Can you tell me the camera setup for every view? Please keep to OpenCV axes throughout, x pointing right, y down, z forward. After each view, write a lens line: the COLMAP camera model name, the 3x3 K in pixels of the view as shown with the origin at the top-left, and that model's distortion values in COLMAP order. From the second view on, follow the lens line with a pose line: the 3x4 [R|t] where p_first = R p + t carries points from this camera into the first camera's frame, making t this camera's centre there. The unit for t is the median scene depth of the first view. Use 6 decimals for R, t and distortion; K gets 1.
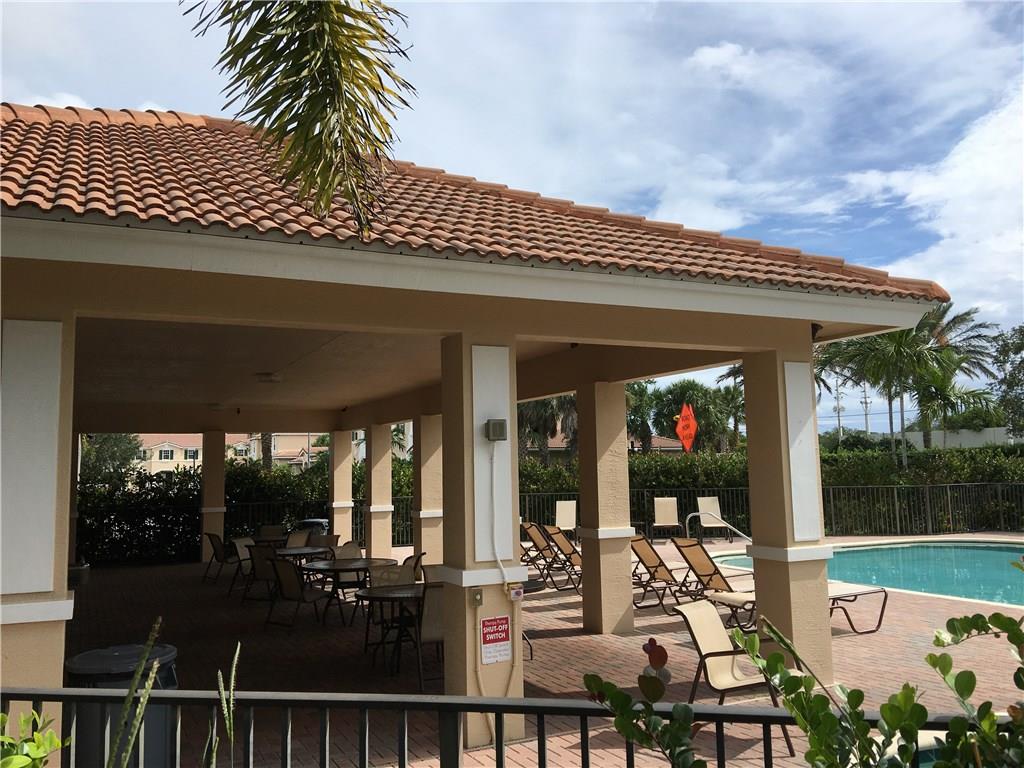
lens RADIAL K [[901.3, 0, 512.0], [0, 901.3, 384.0], [0, 0, 1]] dist [0.088113, 0.002563]
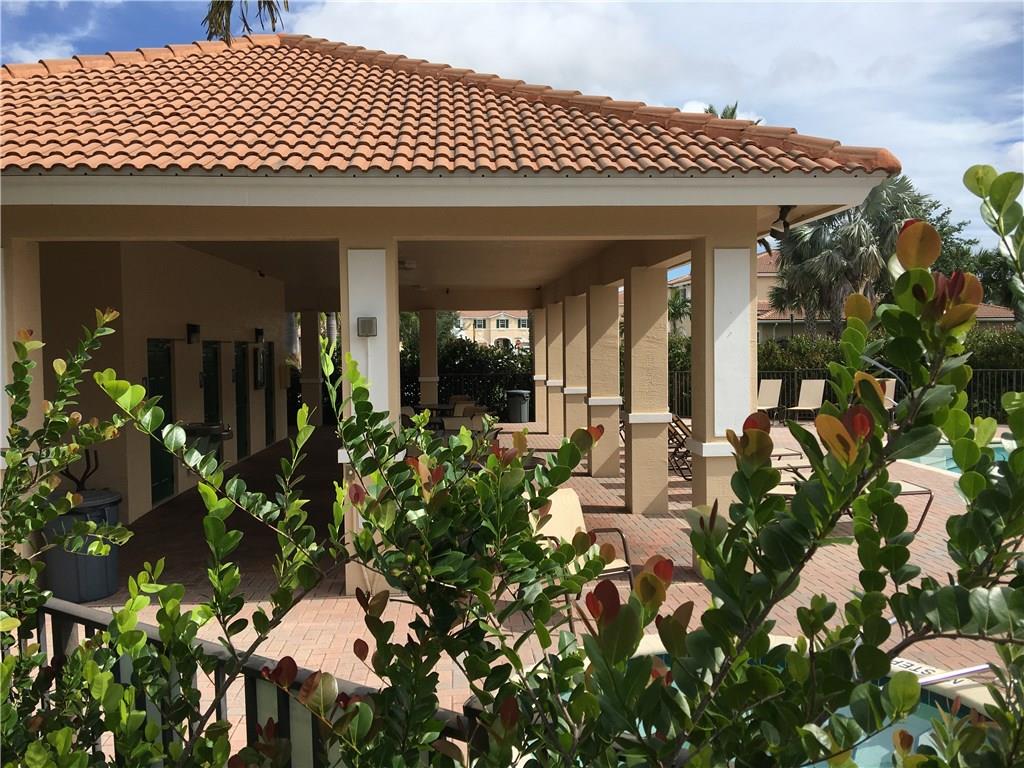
lens RADIAL K [[901.3, 0, 512.0], [0, 901.3, 384.0], [0, 0, 1]] dist [0.088113, 0.002563]
pose [[0.920218, 0.027696, -0.390426, 0.482565], [0.029831, 0.989629, 0.140512, -0.024702], [0.390268, -0.140949, 0.909848, 0.044437]]
